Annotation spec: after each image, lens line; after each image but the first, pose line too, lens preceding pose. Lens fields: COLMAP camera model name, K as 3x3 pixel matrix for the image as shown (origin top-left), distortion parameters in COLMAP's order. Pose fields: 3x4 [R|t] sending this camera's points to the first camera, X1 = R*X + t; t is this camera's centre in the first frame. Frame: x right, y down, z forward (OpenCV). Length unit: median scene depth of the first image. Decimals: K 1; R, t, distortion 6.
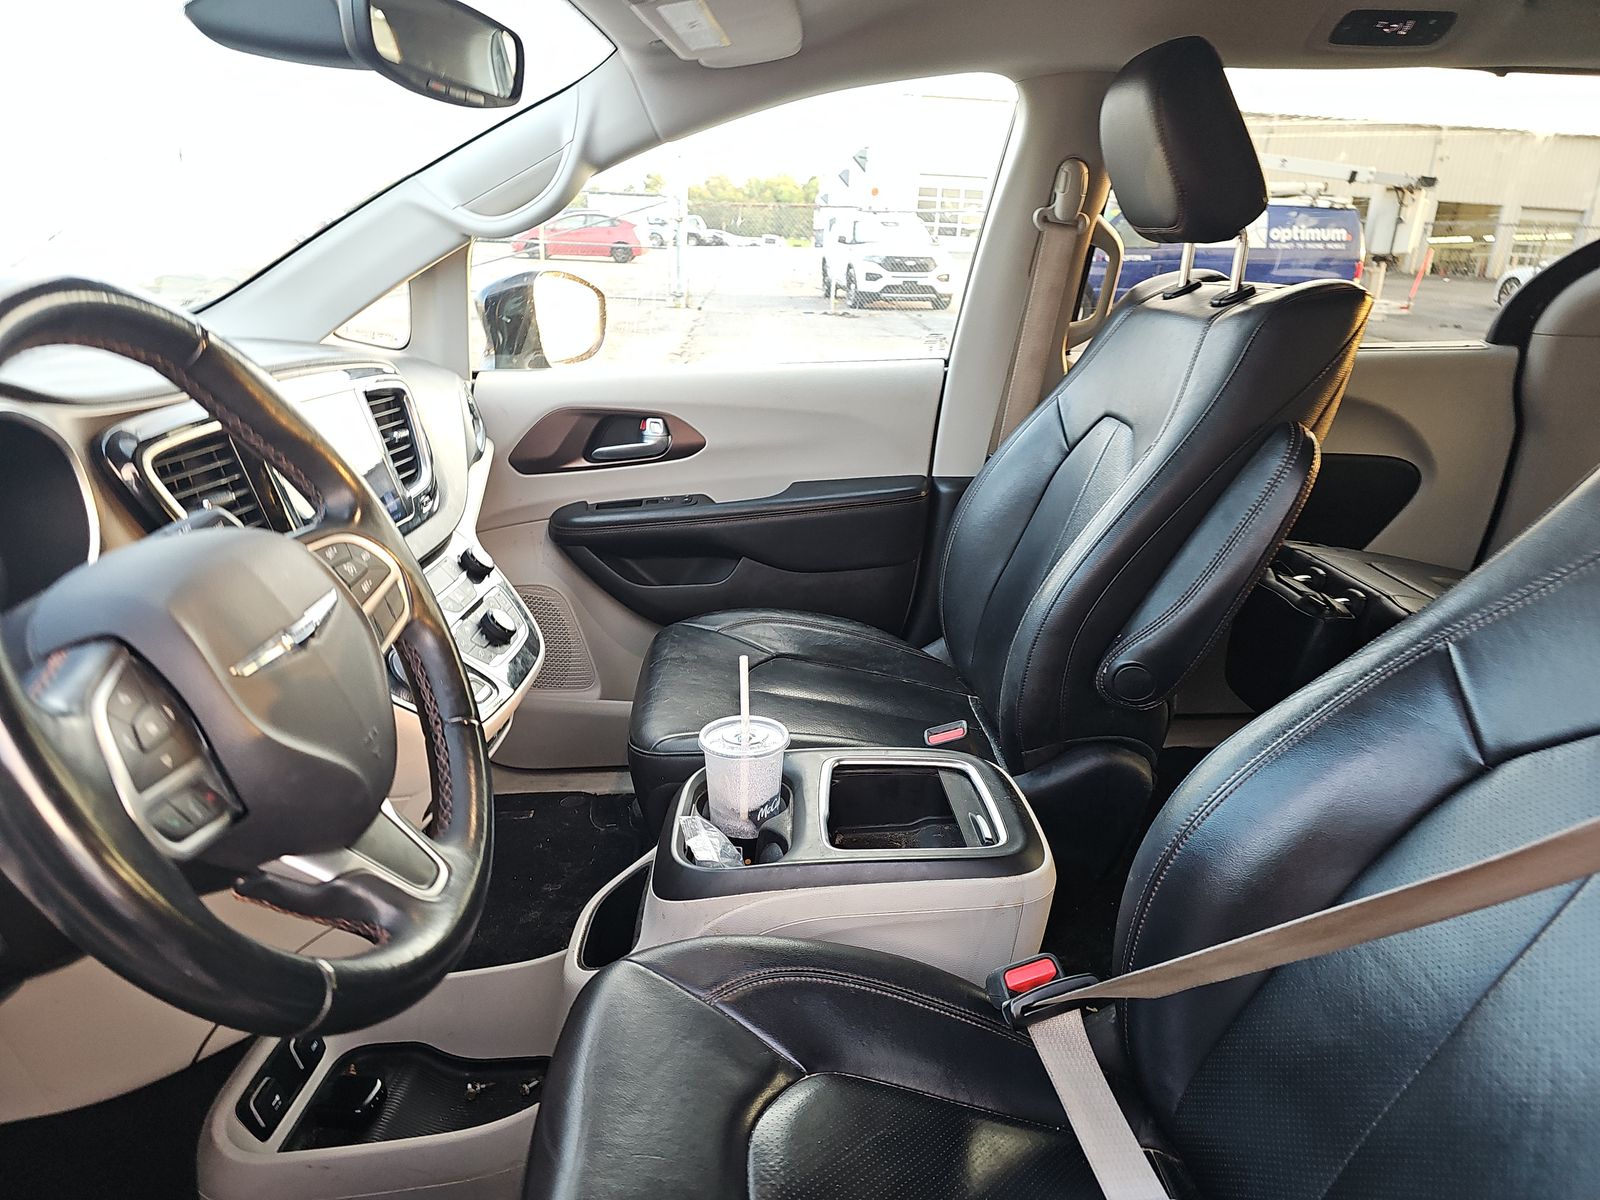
lens RADIAL K [[1018.7, 0, 814.9], [0, 1018.7, 595.4], [0, 0, 1]] dist [0.068235, -0.073582]
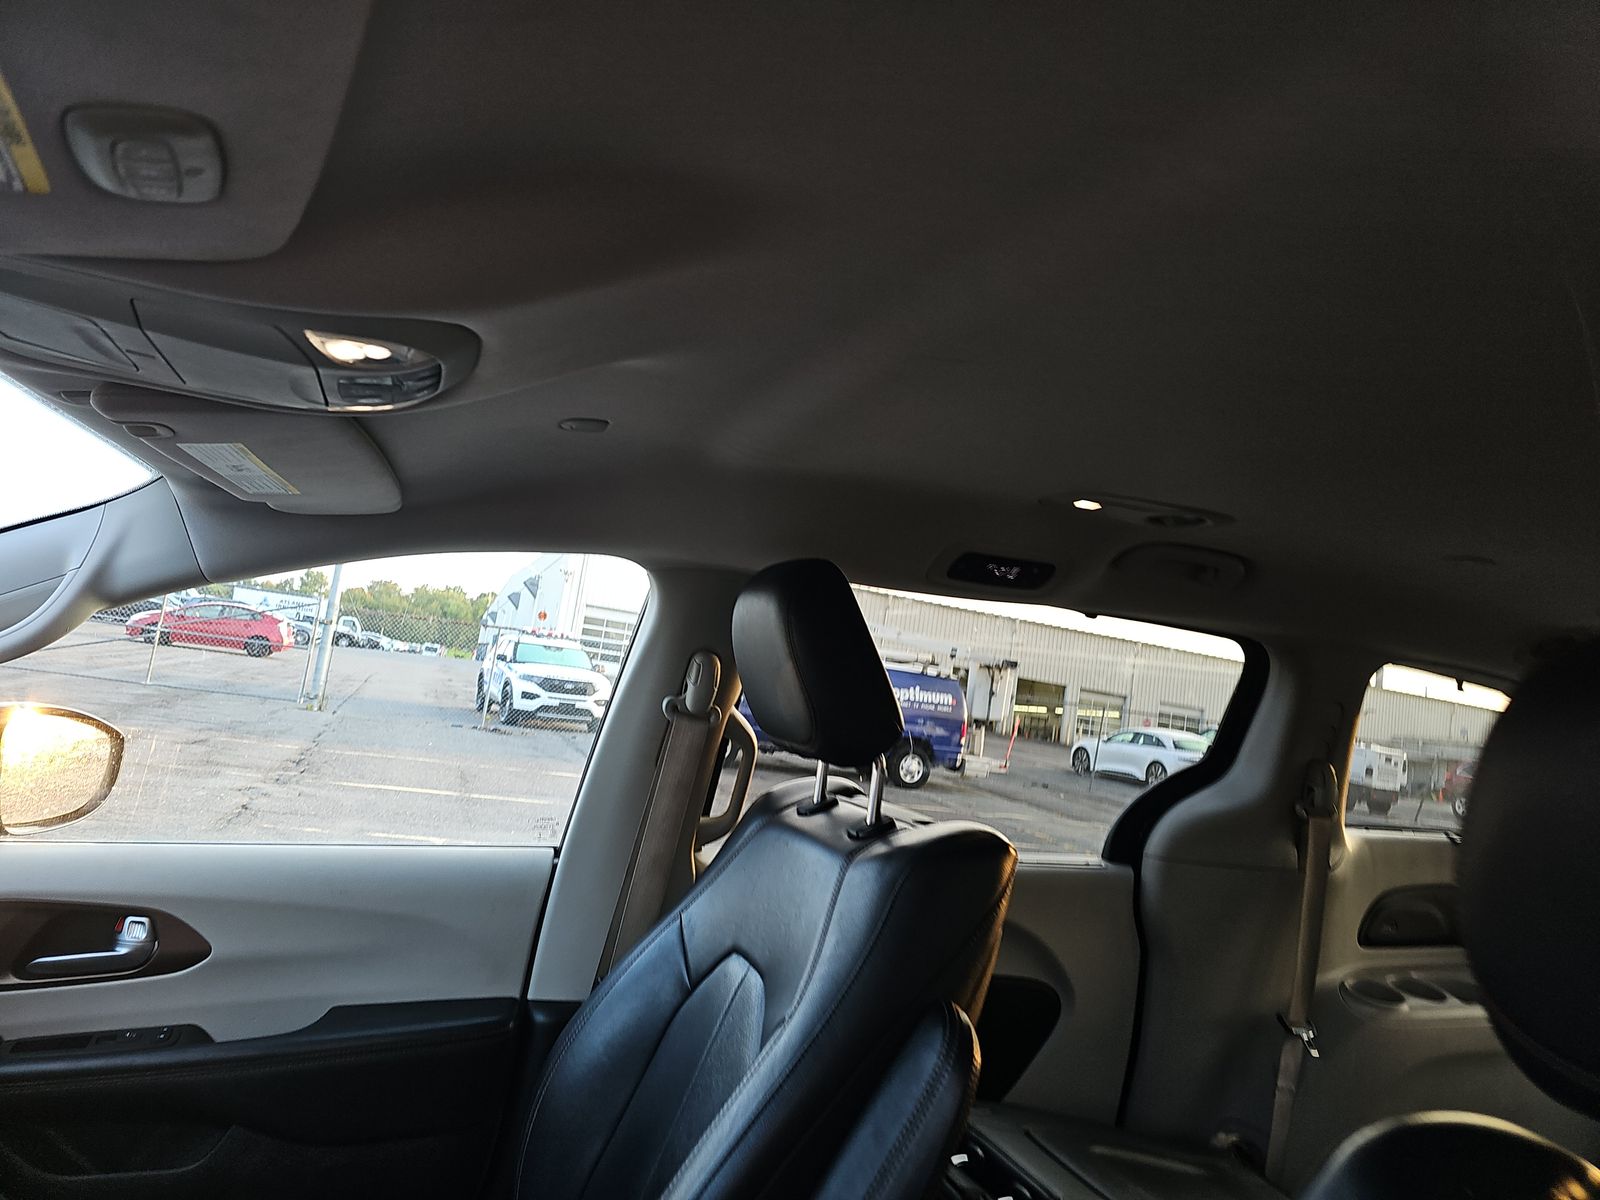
lens RADIAL K [[1026.0, 0, 799.0], [0, 1026.0, 600.4], [0, 0, 1]] dist [0.045902, -0.037876]
pose [[0.949431, 0.116003, 0.291759, 0.046468], [0.006864, 0.921353, -0.388666, -0.088989], [-0.313900, 0.371015, 0.873965, 0.122702]]
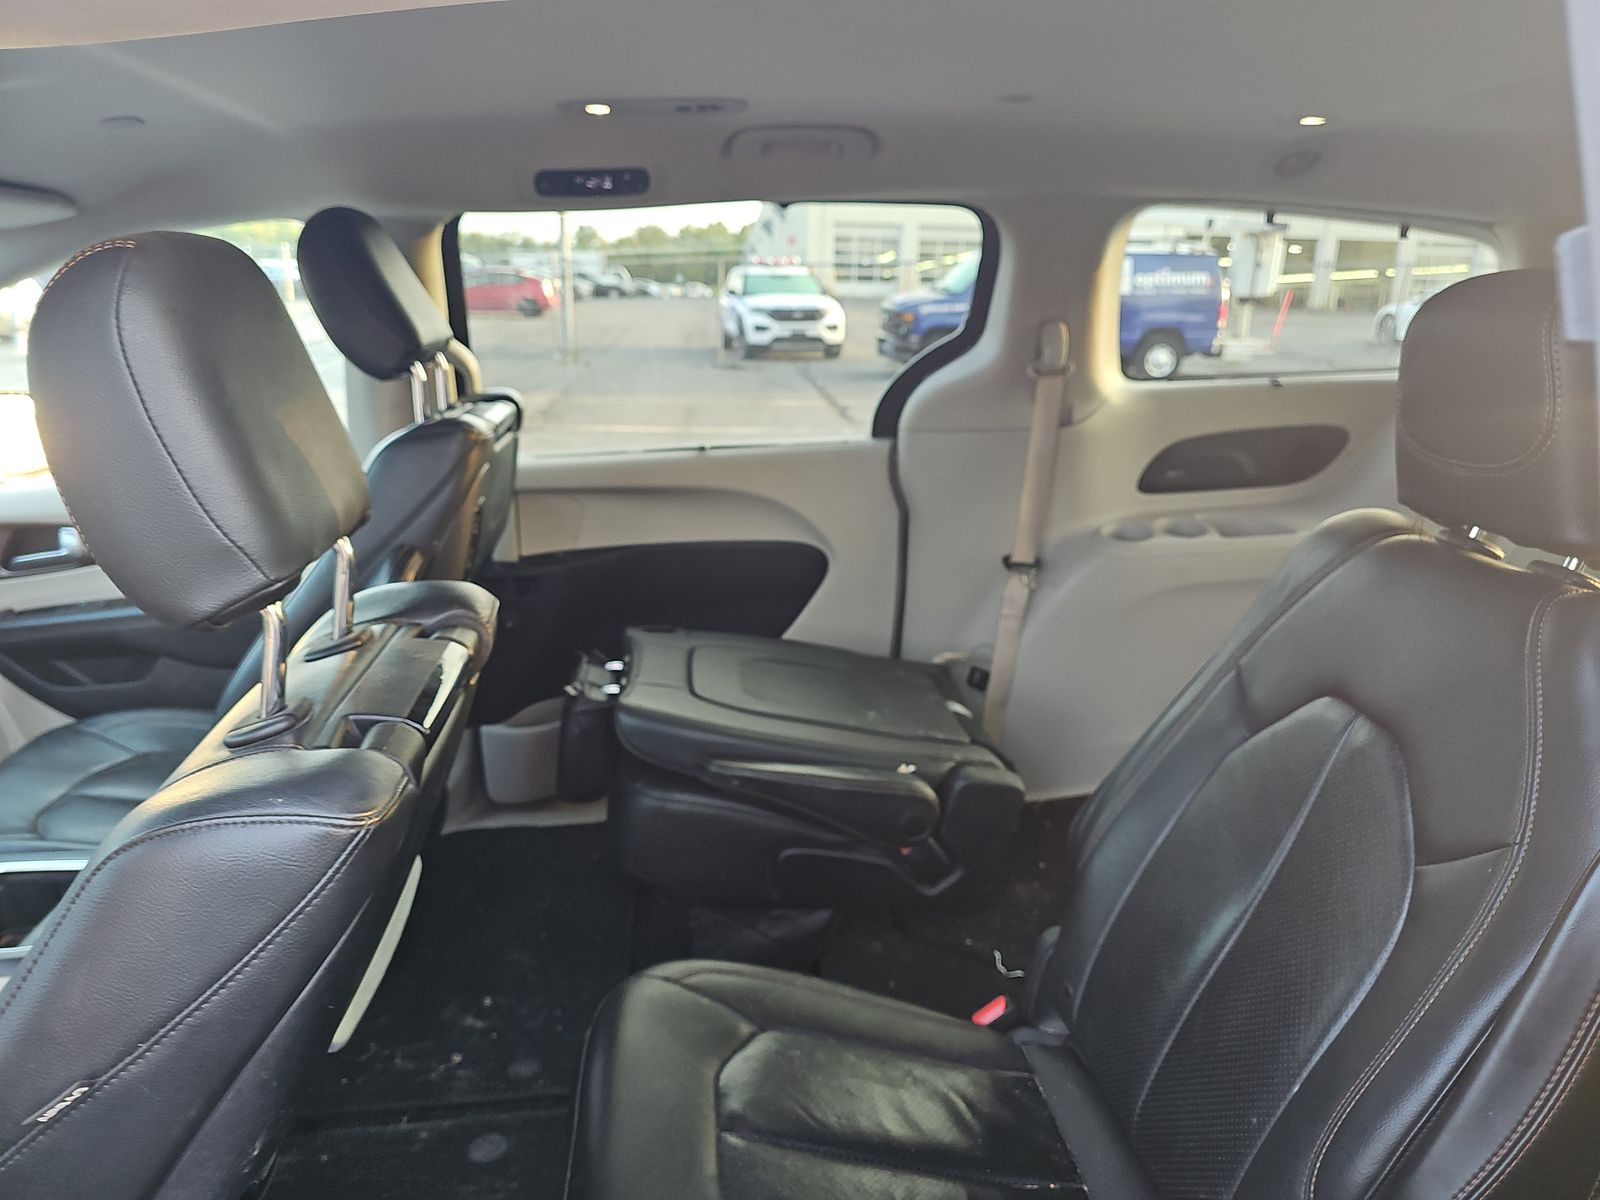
lens RADIAL K [[1026.0, 0, 799.0], [0, 1026.0, 600.4], [0, 0, 1]] dist [0.045902, -0.037876]
pose [[0.997734, -0.039924, 0.054160, 0.530100], [0.042068, 0.998351, -0.039054, -0.025525], [-0.052512, 0.041244, 0.997768, -0.101904]]
